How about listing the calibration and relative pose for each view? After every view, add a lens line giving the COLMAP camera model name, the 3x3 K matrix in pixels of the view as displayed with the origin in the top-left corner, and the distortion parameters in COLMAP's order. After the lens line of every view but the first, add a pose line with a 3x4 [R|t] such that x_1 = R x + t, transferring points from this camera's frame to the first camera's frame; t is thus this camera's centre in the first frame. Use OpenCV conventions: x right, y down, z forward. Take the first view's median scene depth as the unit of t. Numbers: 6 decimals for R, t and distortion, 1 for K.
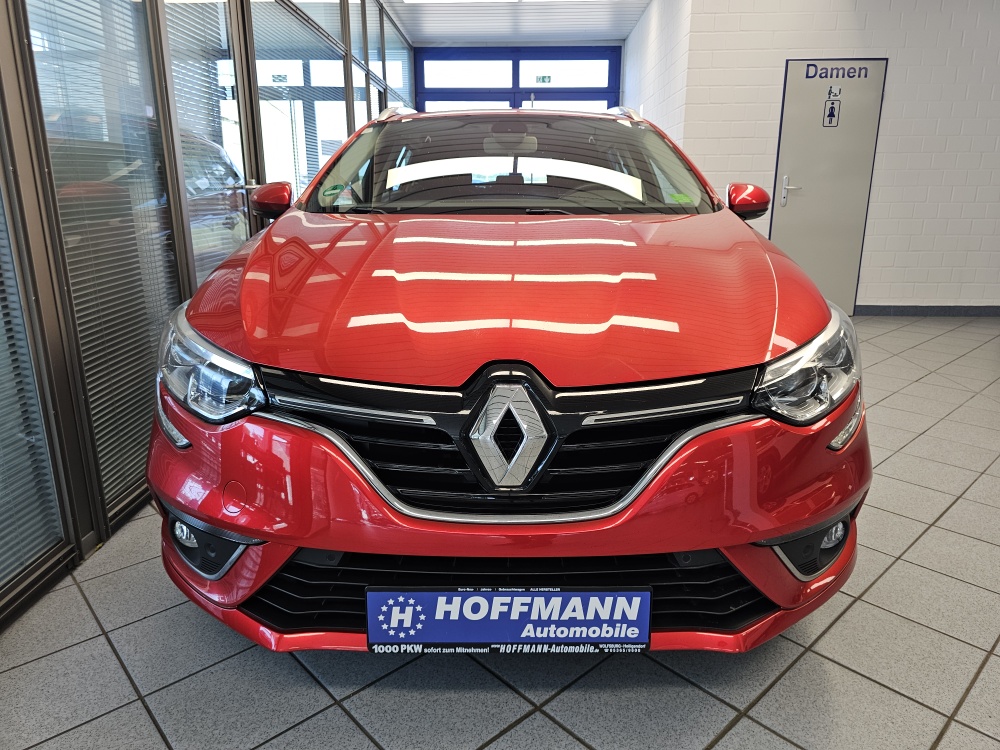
lens RADIAL K [[673.5, 0, 502.4], [0, 673.5, 357.8], [0, 0, 1]] dist [0.078061, -0.097363]
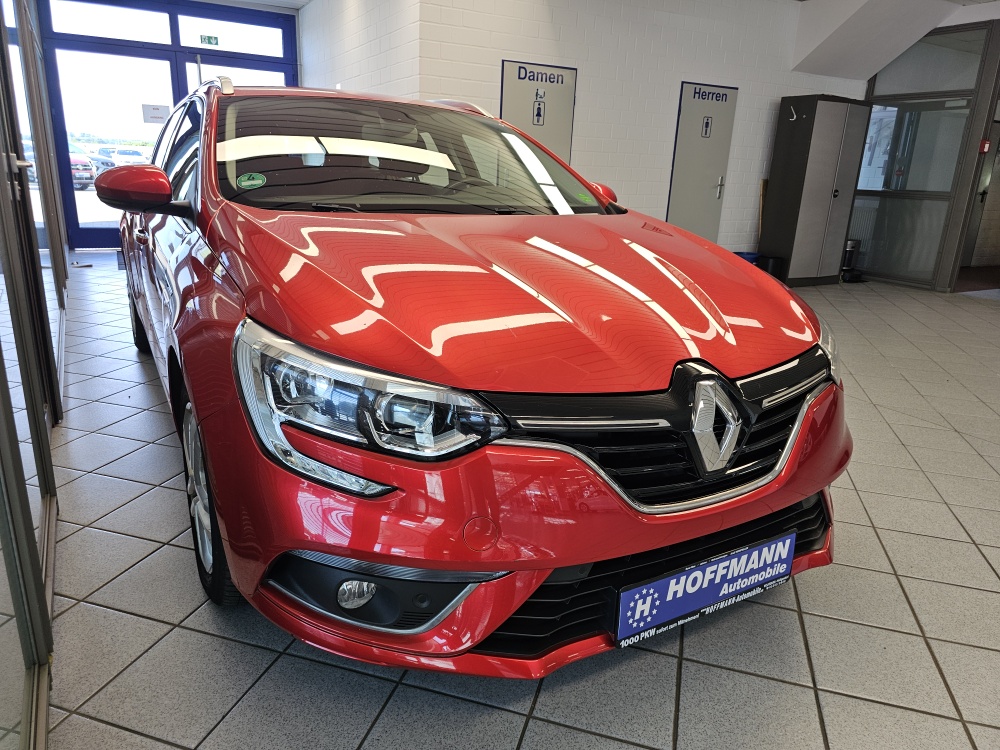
lens RADIAL K [[675.6, 0, 493.9], [0, 675.6, 370.1], [0, 0, 1]] dist [0.041027, -0.036825]
pose [[0.865034, -0.107738, 0.490010, -0.824528], [0.083242, 0.993955, 0.071589, -0.083928], [-0.494760, -0.021138, 0.868772, 0.197400]]
